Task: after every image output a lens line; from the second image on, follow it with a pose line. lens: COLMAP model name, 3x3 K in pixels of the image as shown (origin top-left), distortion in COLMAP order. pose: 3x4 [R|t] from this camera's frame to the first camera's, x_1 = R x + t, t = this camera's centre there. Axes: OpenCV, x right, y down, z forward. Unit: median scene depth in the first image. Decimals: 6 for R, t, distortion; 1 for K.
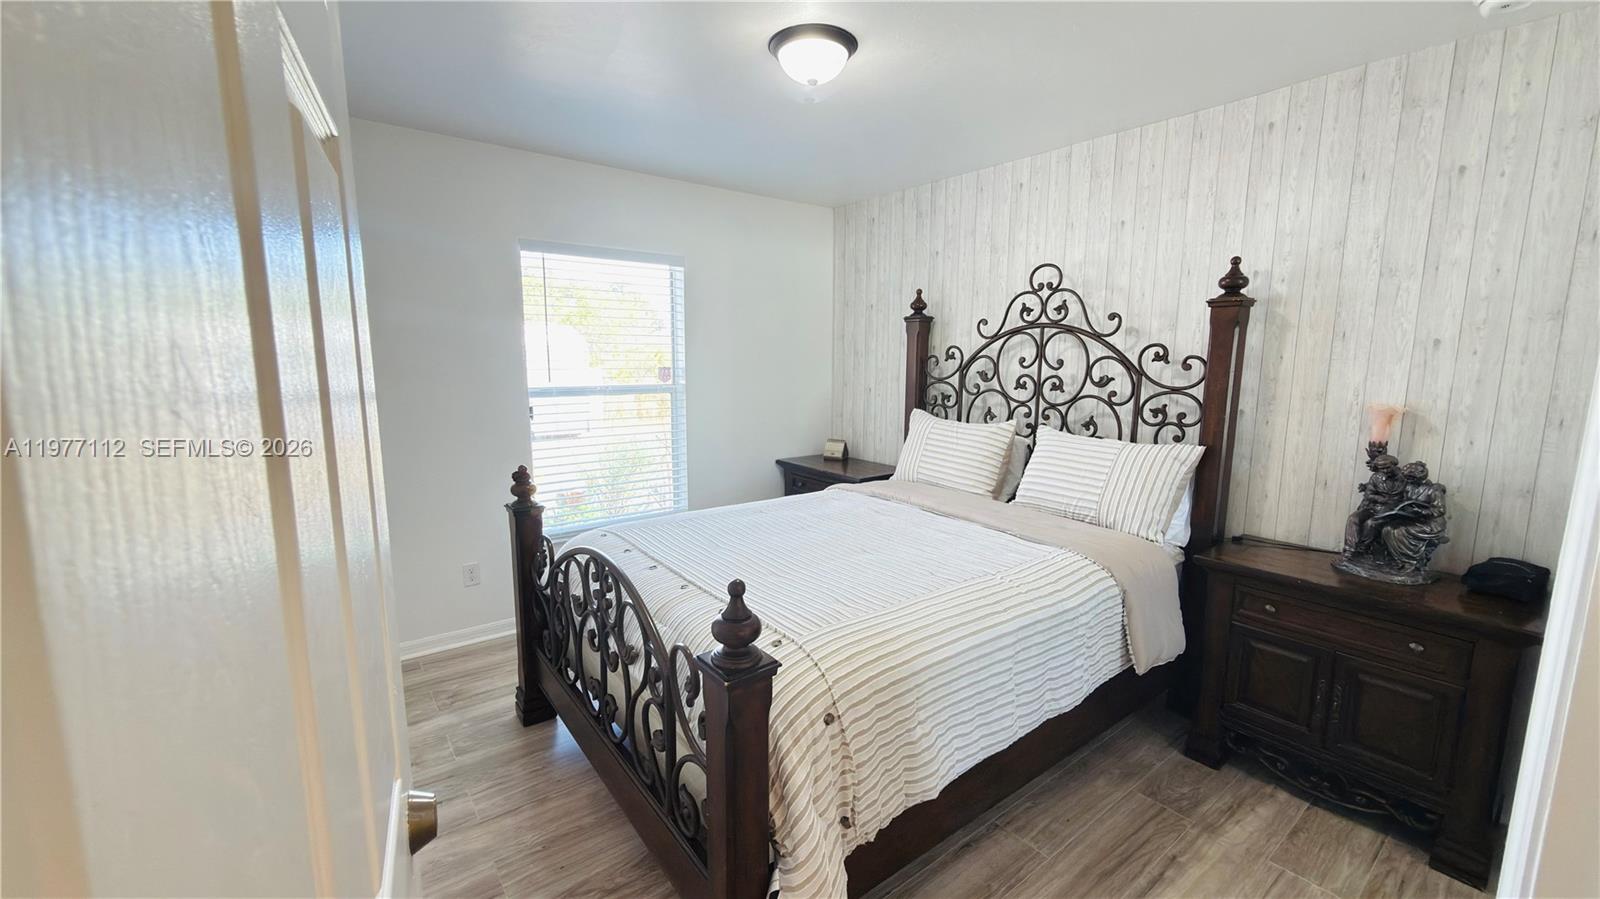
lens RADIAL K [[638.1, 0, 796.1], [0, 638.1, 445.4], [0, 0, 1]] dist [0.000401, 0.000416]
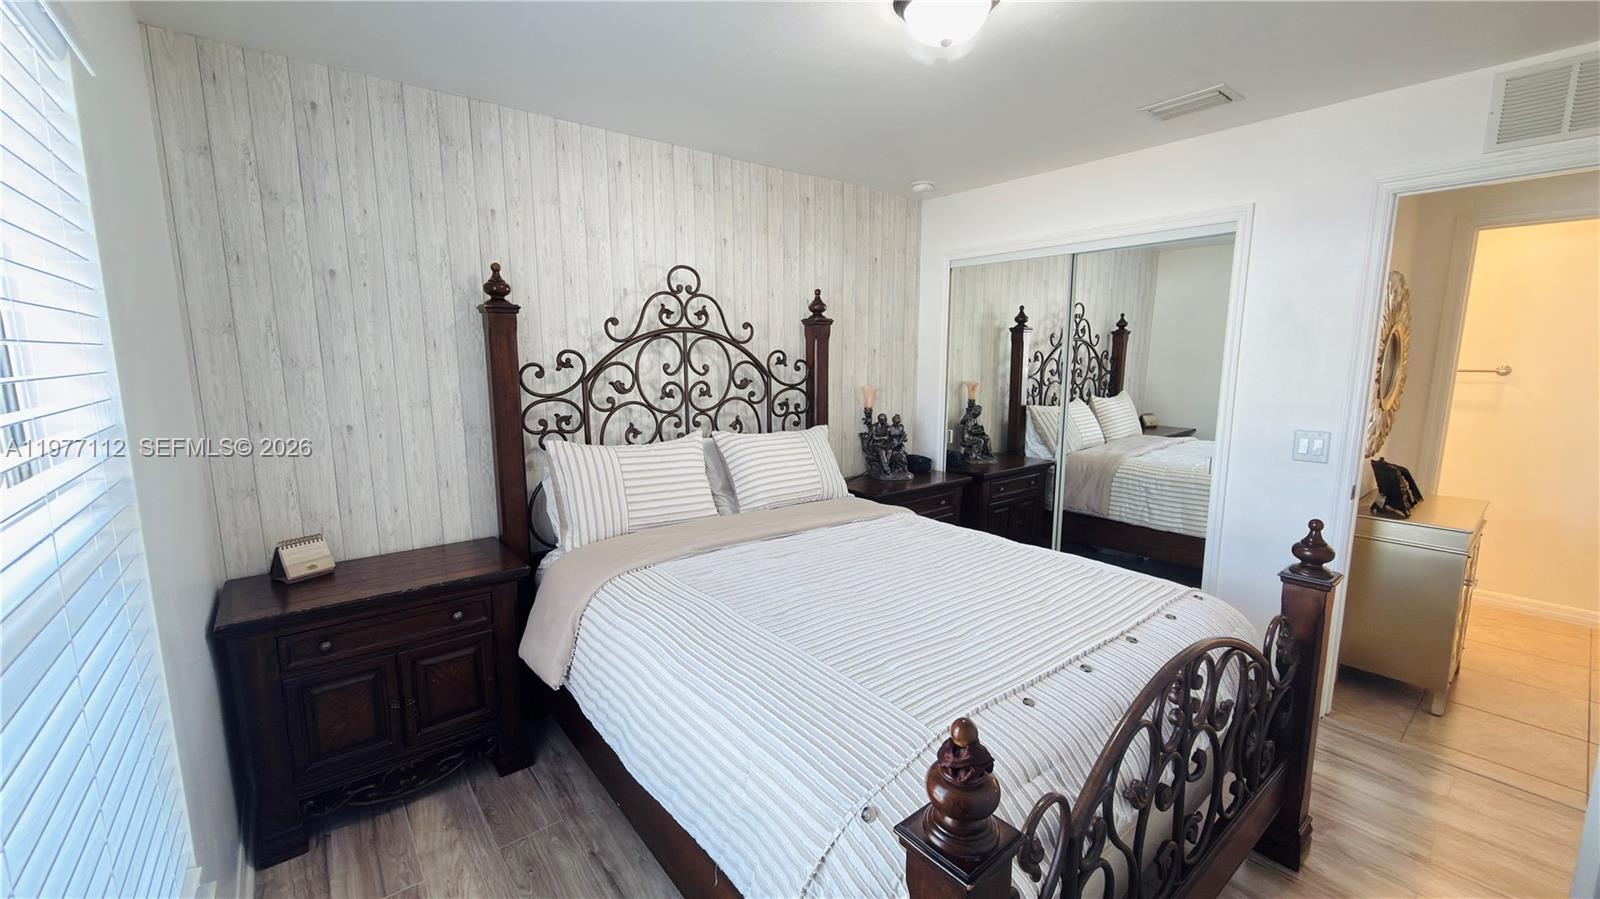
lens RADIAL K [[638.1, 0, 795.9], [0, 638.1, 450.2], [0, 0, 1]] dist [0.000401, 0.000416]
pose [[-0.026075, -0.150664, 0.988241, -0.596460], [0.145795, 0.977434, 0.152863, -0.134934], [-0.988971, 0.148067, -0.003521, 0.874416]]
